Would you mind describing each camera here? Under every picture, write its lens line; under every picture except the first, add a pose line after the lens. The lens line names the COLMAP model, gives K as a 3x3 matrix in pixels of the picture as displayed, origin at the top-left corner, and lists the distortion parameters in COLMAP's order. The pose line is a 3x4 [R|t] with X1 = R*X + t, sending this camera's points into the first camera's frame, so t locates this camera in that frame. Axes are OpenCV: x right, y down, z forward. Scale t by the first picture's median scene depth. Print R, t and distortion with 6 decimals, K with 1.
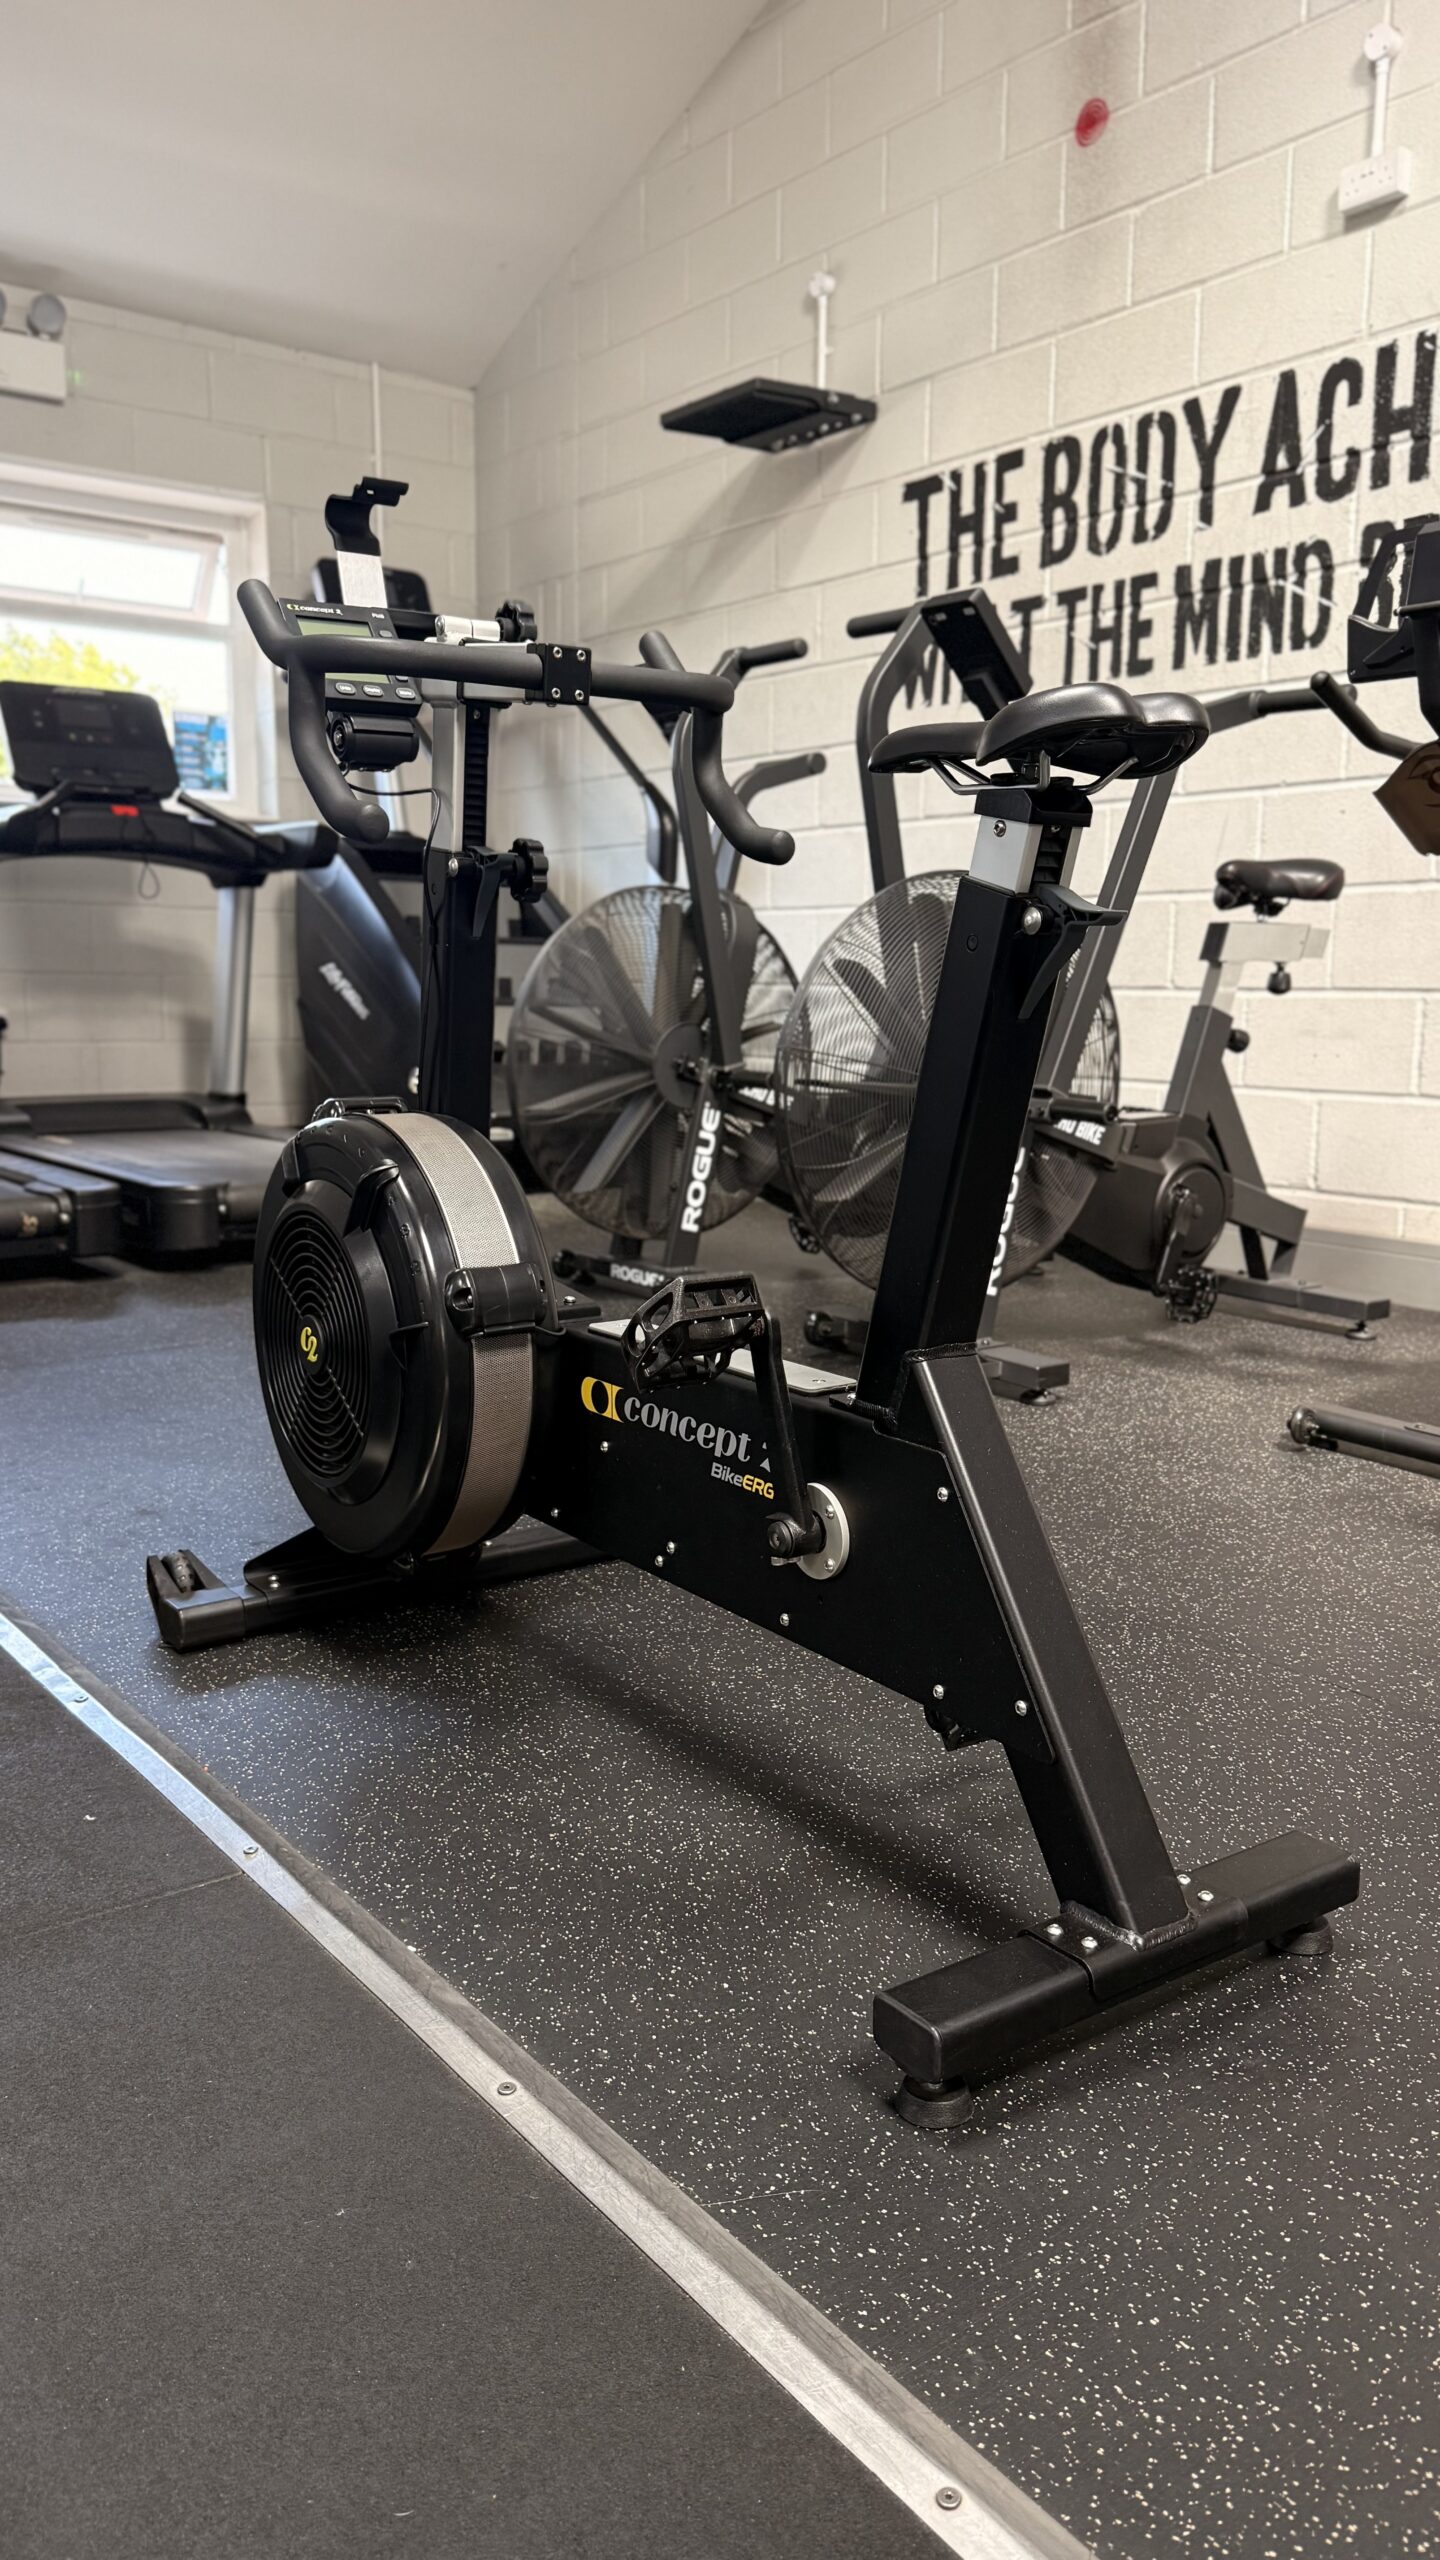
lens RADIAL K [[1899.3, 0, 709.9], [0, 1899.3, 1275.7], [0, 0, 1]] dist [0.031961, -0.047839]
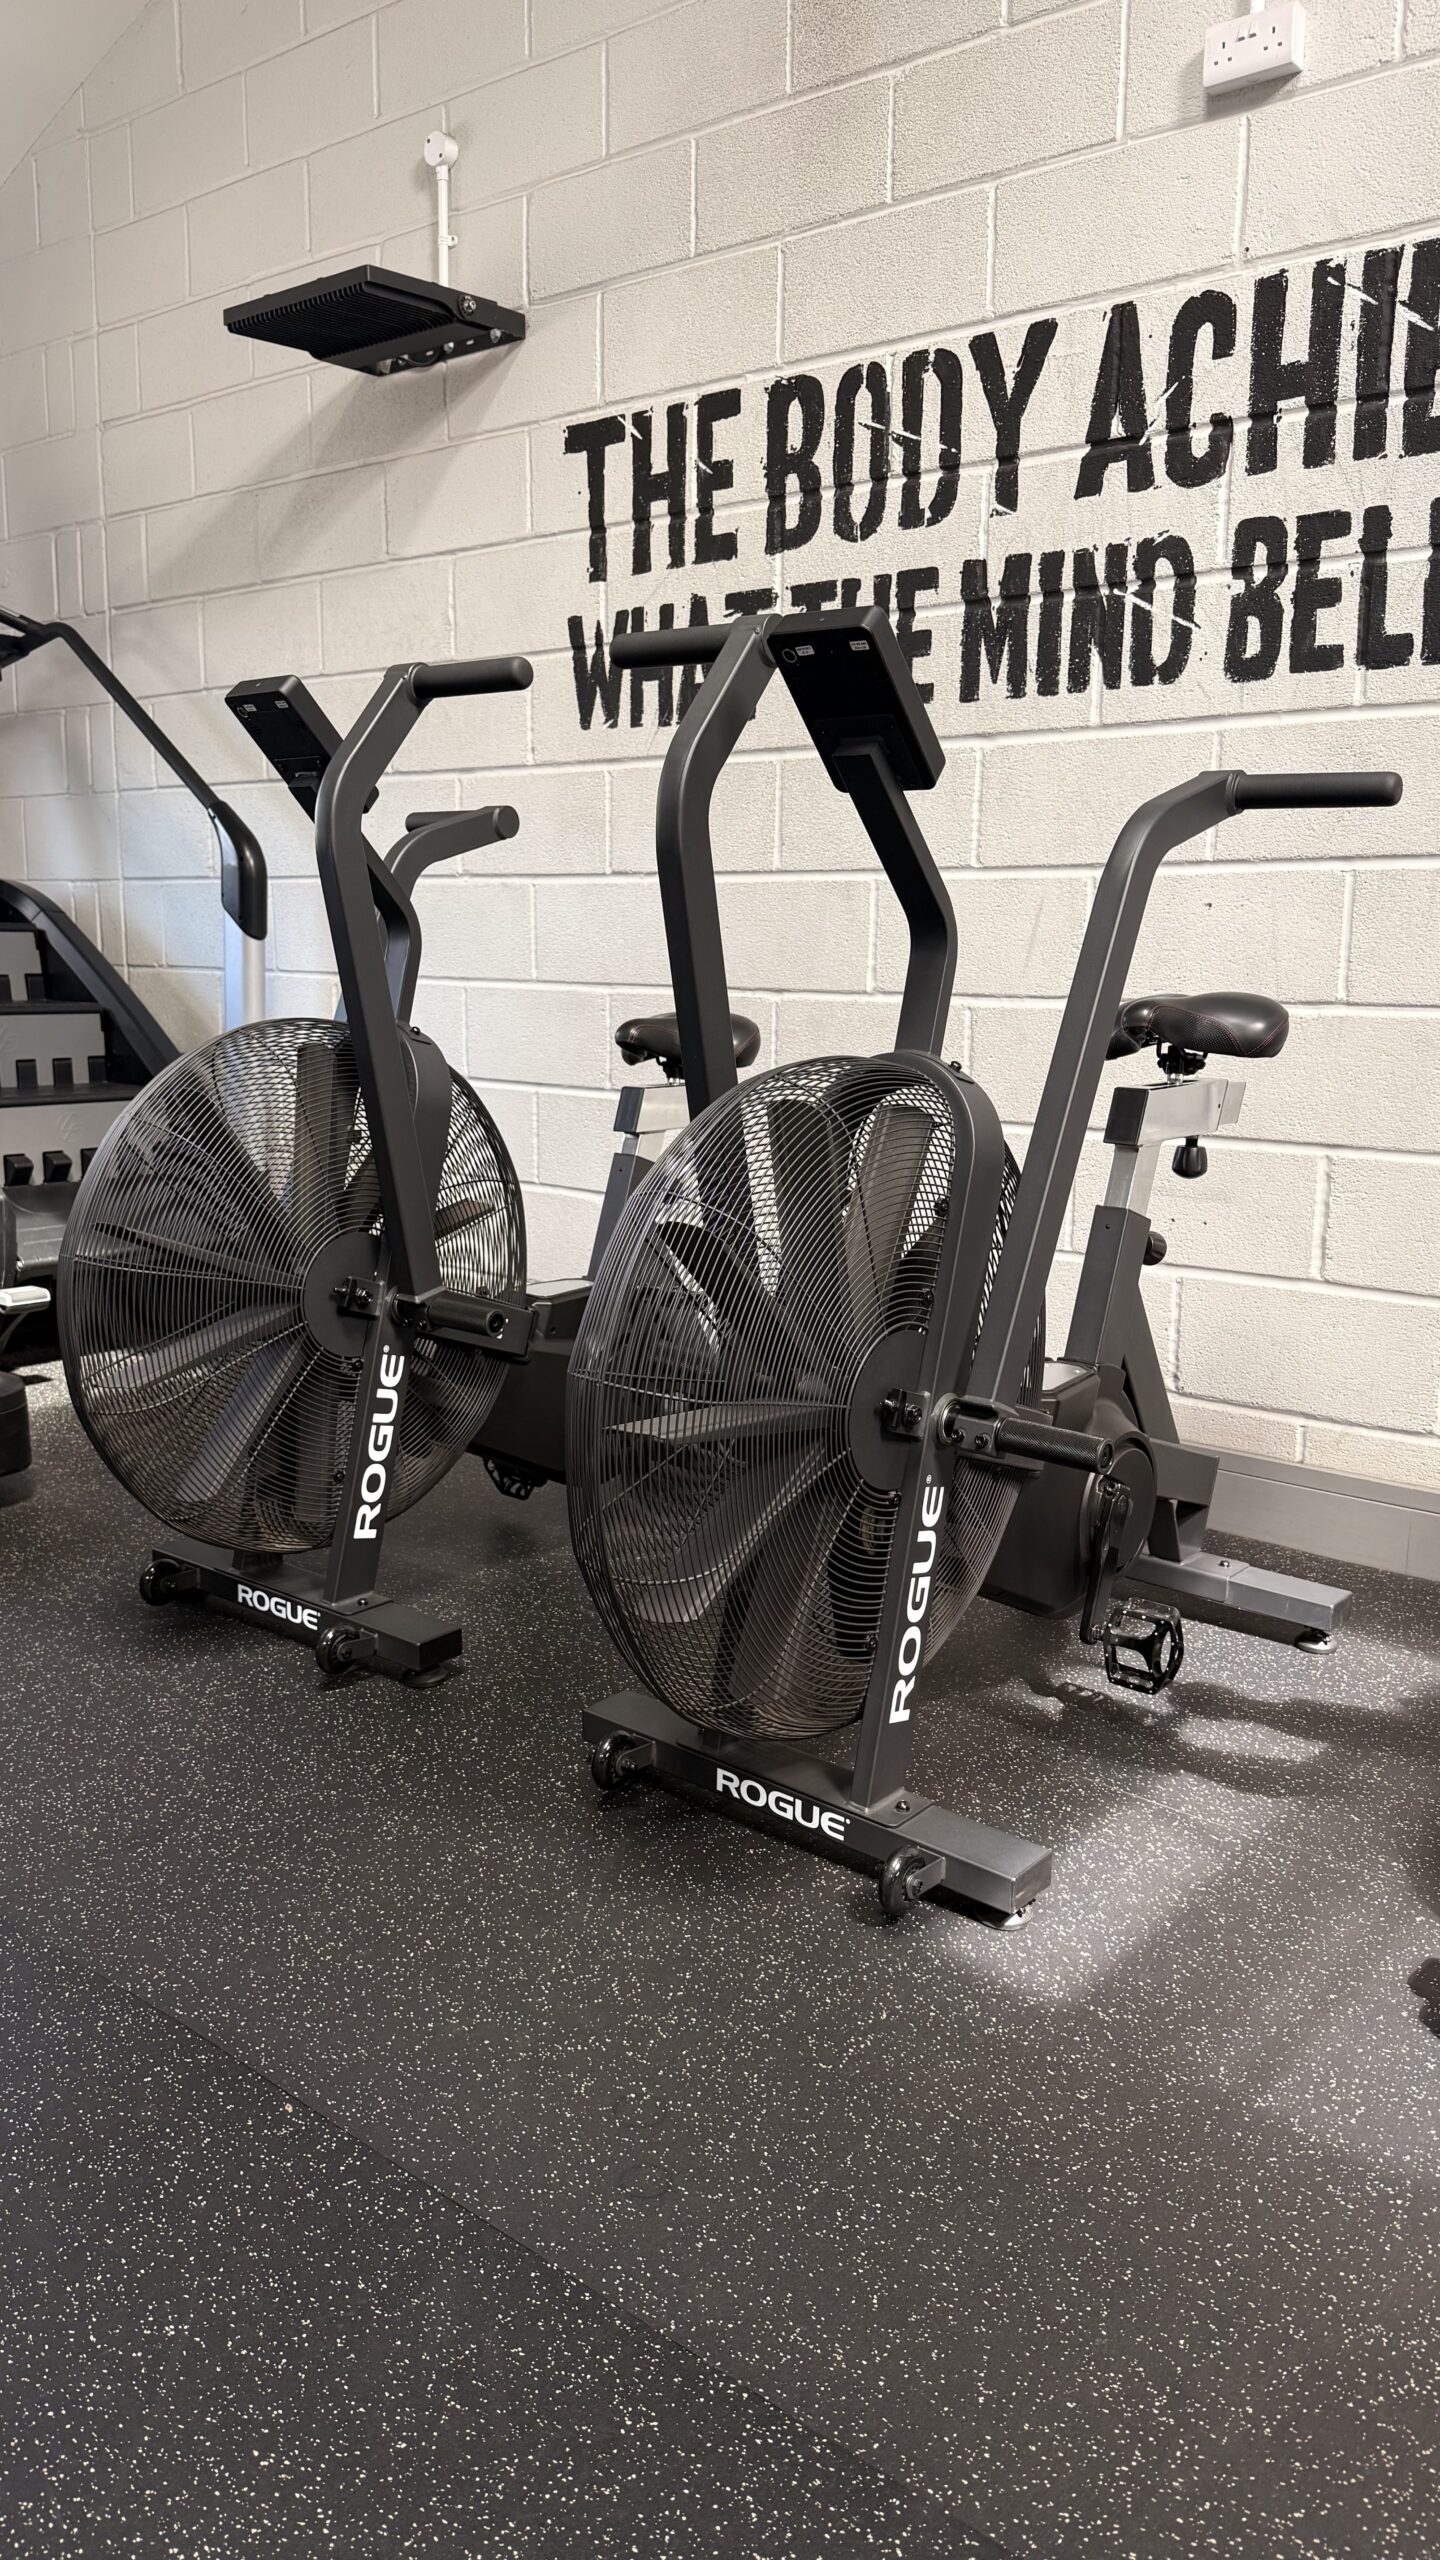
lens RADIAL K [[1899.3, 0, 713.6], [0, 1899.3, 1295.3], [0, 0, 1]] dist [0.031961, -0.047839]
pose [[0.970599, -0.044180, 0.236612, -0.043790], [0.037032, 0.998716, 0.034574, -0.119616], [-0.237836, -0.024795, 0.970989, 0.304264]]
